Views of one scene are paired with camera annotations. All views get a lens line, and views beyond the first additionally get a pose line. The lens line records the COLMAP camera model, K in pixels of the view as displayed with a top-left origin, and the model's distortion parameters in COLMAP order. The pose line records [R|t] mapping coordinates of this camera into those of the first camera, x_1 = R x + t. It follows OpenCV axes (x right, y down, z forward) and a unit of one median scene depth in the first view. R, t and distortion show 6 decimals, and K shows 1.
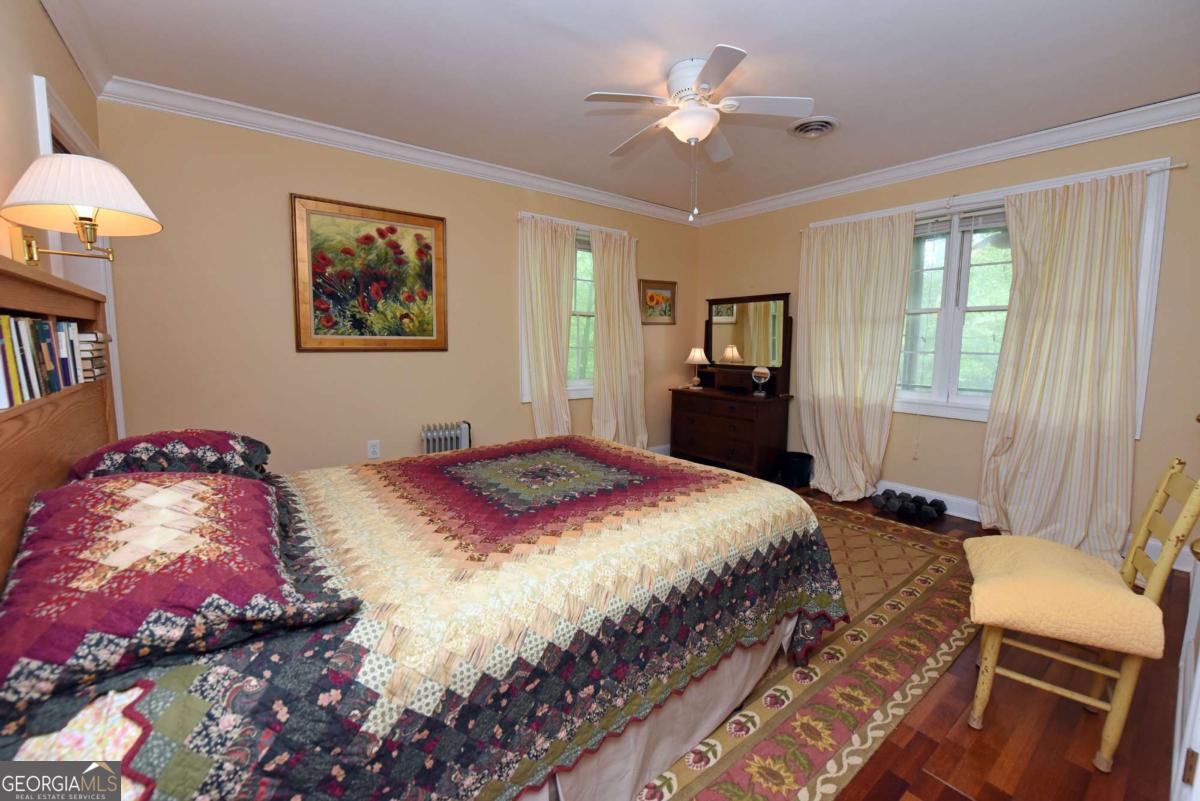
lens RADIAL K [[478.9, 0, 599.4], [0, 478.9, 392.0], [0, 0, 1]] dist [-0.014624, -0.002986]
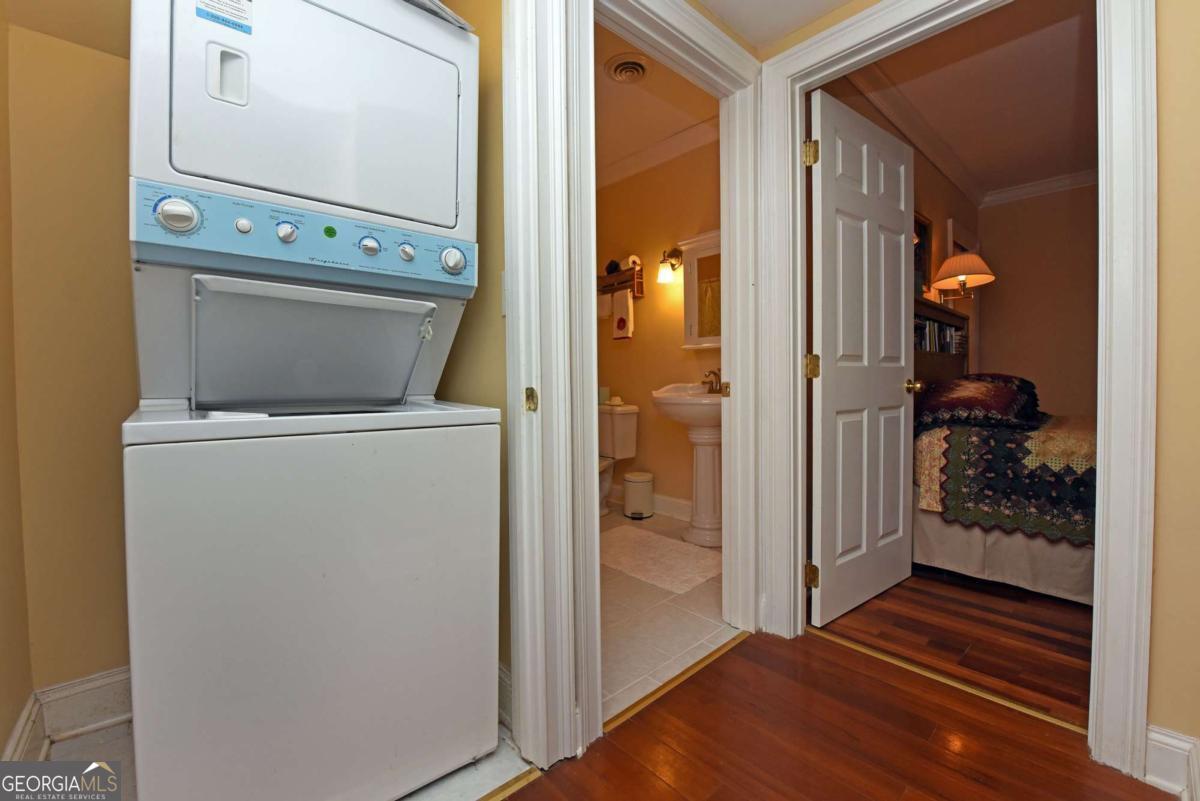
lens RADIAL K [[493.2, 0, 598.8], [0, 493.2, 394.4], [0, 0, 1]] dist [-0.017520, -0.000336]
pose [[0.082847, 0.023518, -0.996285, 1.841145], [-0.097211, 0.995145, 0.015407, 0.506168], [0.991810, 0.095573, 0.084731, -1.468113]]
